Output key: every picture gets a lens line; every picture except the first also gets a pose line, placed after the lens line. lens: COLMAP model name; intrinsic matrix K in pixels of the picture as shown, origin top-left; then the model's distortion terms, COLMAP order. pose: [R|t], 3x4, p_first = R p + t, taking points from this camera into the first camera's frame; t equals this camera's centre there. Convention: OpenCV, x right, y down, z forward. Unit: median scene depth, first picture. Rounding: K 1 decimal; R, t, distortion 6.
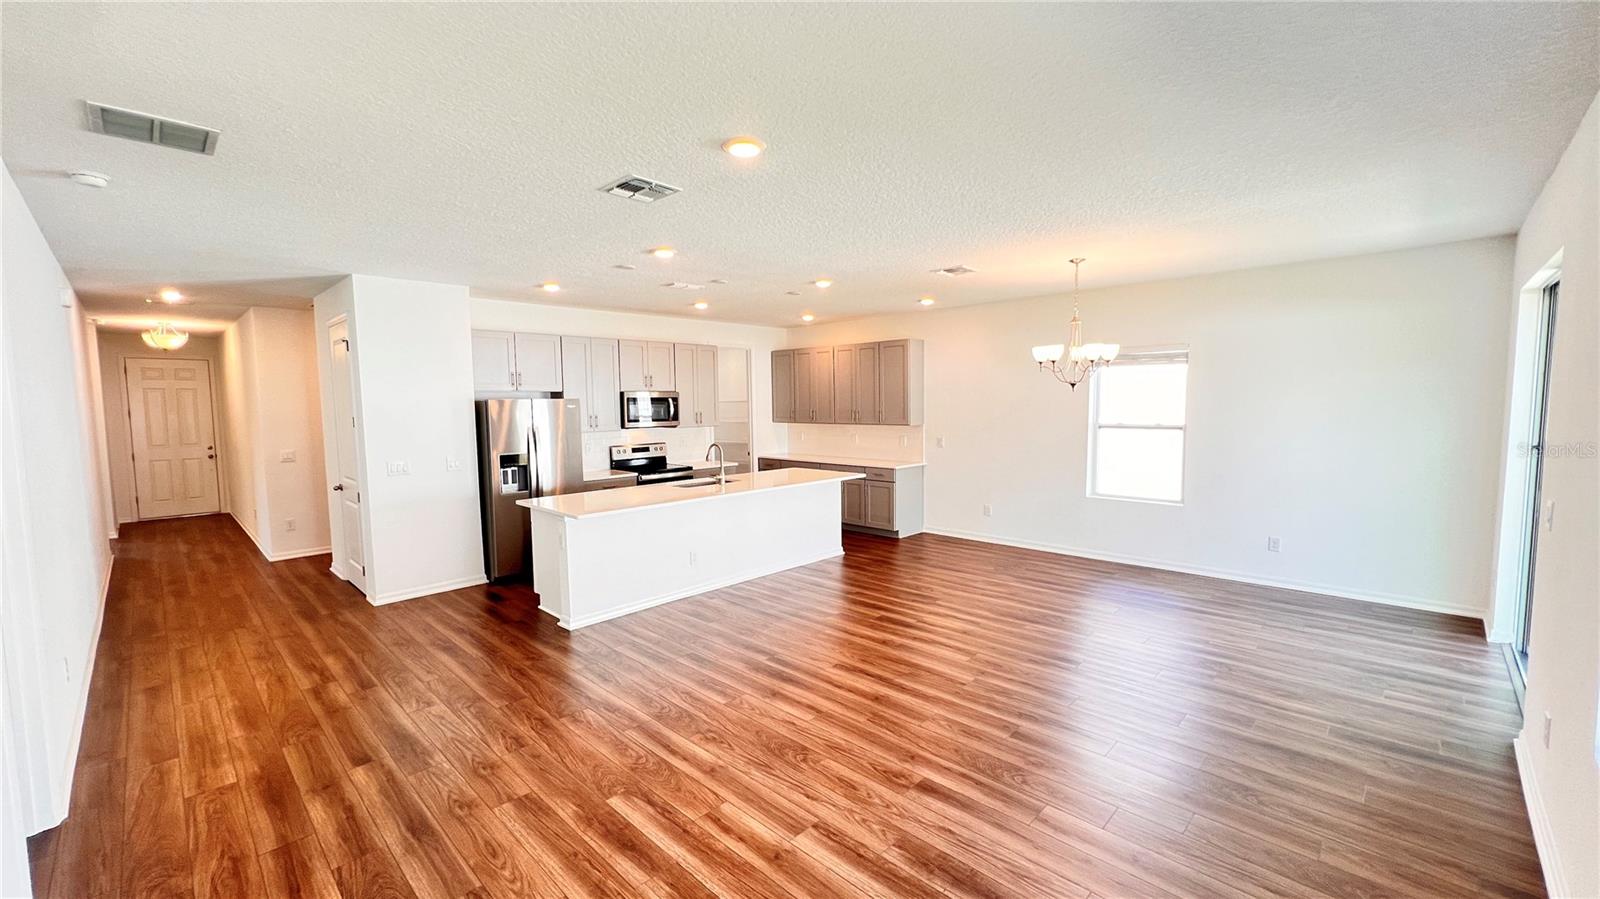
lens RADIAL K [[638.3, 0, 796.6], [0, 638.3, 456.0], [0, 0, 1]] dist [0.002259, -0.000418]
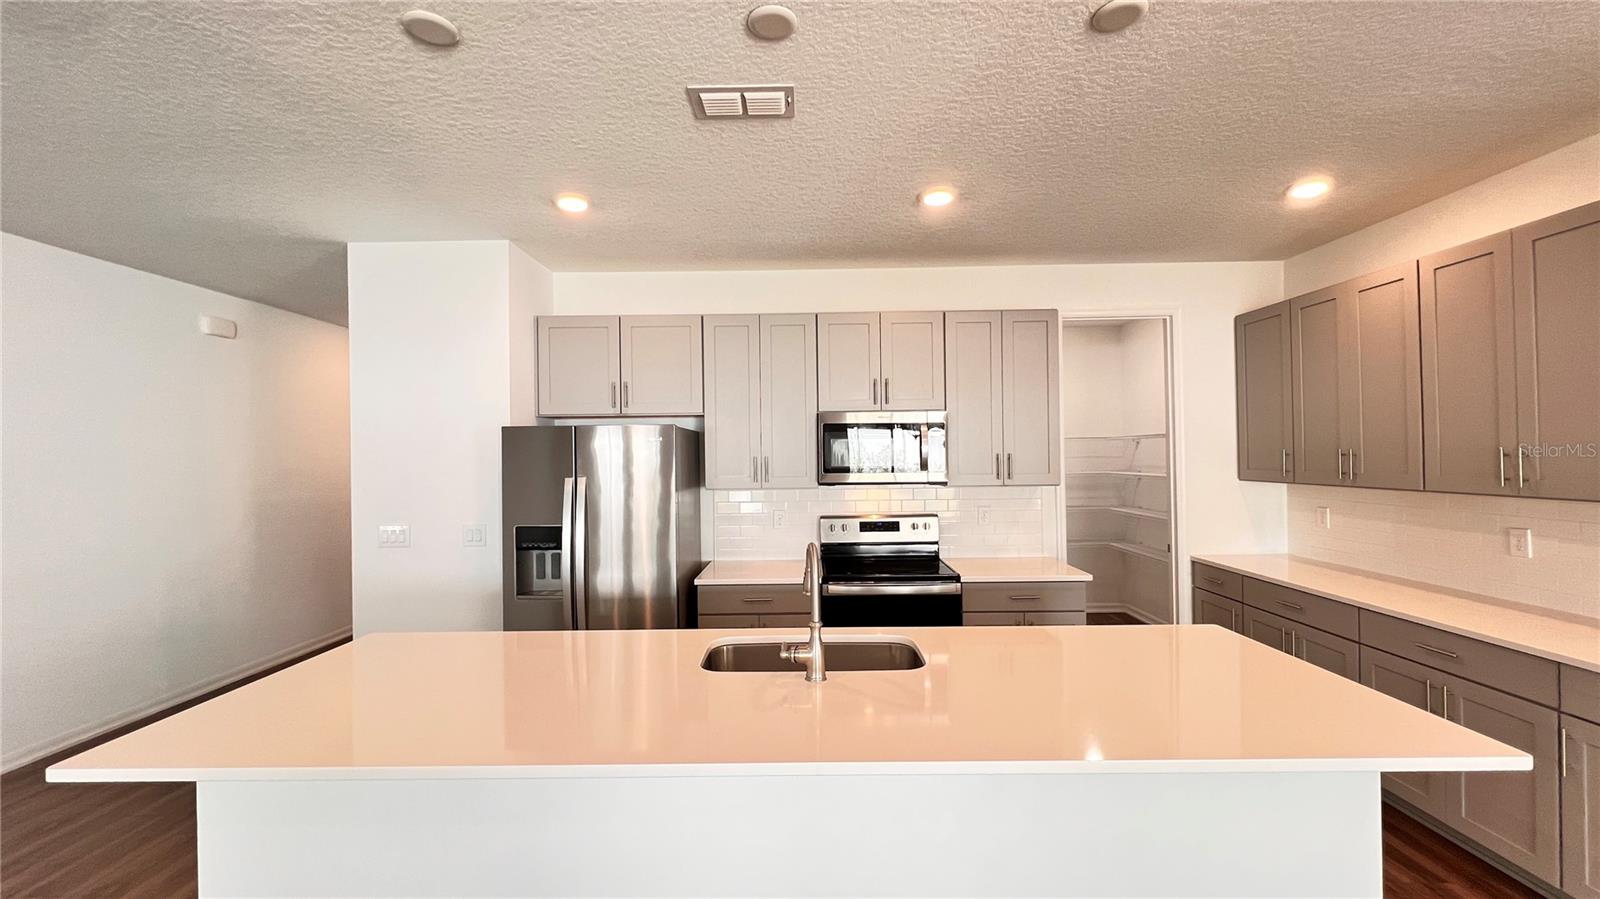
lens RADIAL K [[638.3, 0, 797.3], [0, 638.3, 444.8], [0, 0, 1]] dist [0.002259, -0.000418]
pose [[0.694954, -0.007786, -0.719012, 0.095291], [-0.059298, 0.995915, -0.068099, -0.043820], [0.716605, 0.089961, 0.691654, 0.712090]]
